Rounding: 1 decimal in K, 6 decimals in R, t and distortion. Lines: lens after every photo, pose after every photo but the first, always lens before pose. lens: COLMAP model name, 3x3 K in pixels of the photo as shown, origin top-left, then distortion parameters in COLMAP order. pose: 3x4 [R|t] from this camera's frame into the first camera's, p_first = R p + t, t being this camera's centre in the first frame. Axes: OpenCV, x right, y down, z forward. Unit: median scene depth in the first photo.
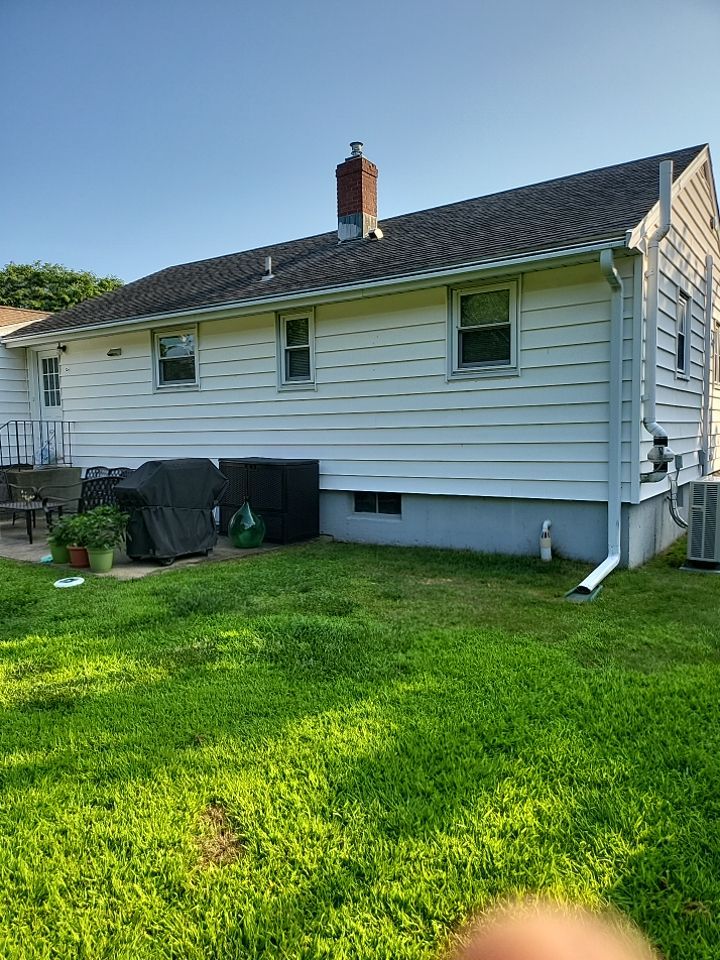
lens RADIAL K [[681.9, 0, 361.1], [0, 681.9, 484.9], [0, 0, 1]] dist [0.049829, -0.048139]
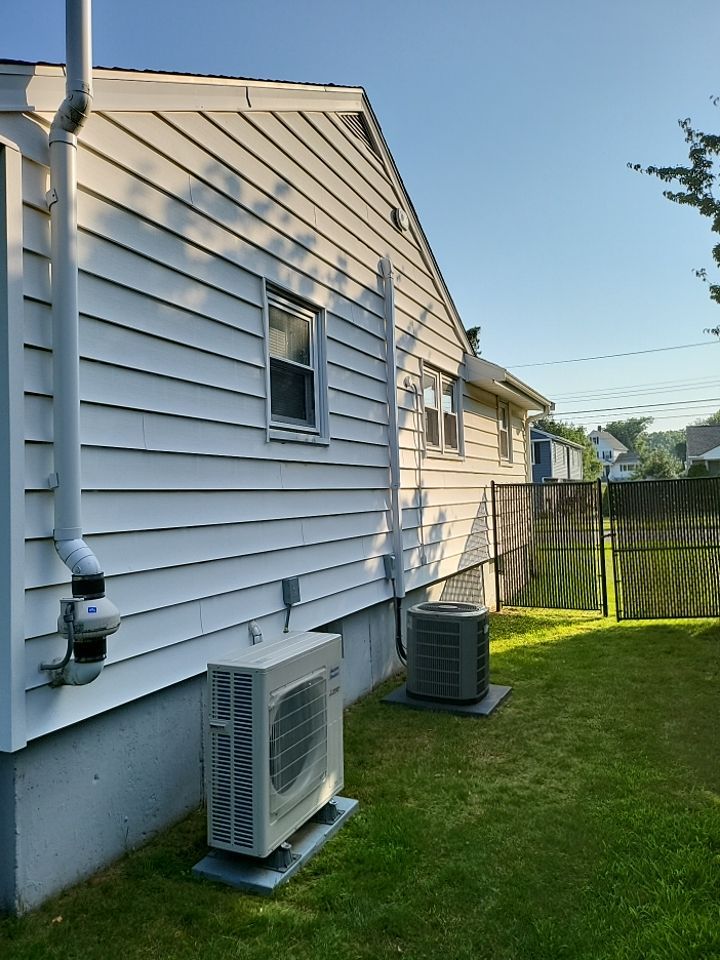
lens RADIAL K [[681.9, 0, 356.7], [0, 681.9, 475.3], [0, 0, 1]] dist [0.049829, -0.048139]
pose [[0.986018, -0.015378, 0.165927, 0.439030], [0.034692, 0.992859, -0.114137, -0.063524], [-0.162987, 0.118298, 0.979511, 0.462687]]
